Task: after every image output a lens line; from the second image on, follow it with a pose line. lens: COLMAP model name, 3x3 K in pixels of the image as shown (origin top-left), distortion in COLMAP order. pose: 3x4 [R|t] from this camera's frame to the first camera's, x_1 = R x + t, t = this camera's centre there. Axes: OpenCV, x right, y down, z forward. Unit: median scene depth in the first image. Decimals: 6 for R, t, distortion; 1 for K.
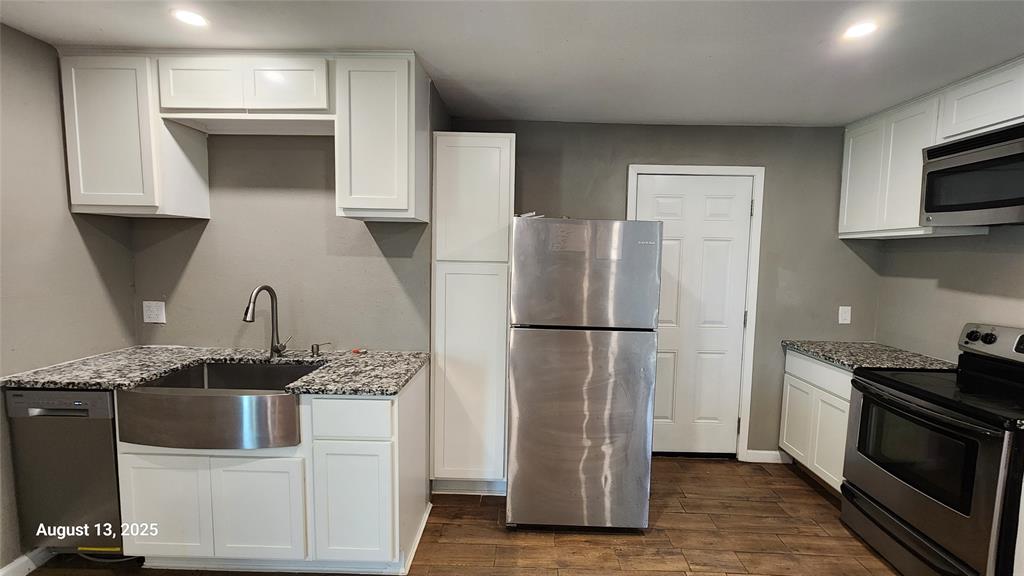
lens RADIAL K [[422.7, 0, 515.5], [0, 422.7, 290.2], [0, 0, 1]] dist [0.002689, 0.000022]
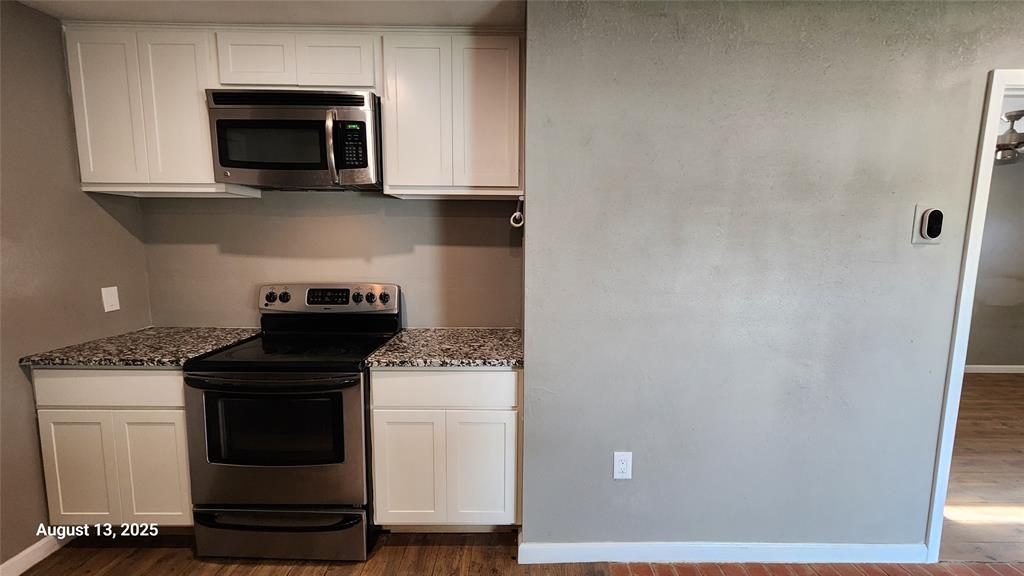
lens RADIAL K [[422.7, 0, 513.9], [0, 422.7, 288.7], [0, 0, 1]] dist [0.002689, 0.000022]
pose [[-0.035465, -0.132379, 0.990564, 0.042528], [0.075531, 0.987998, 0.134741, -0.005785], [-0.996513, 0.079597, -0.025040, 0.412710]]
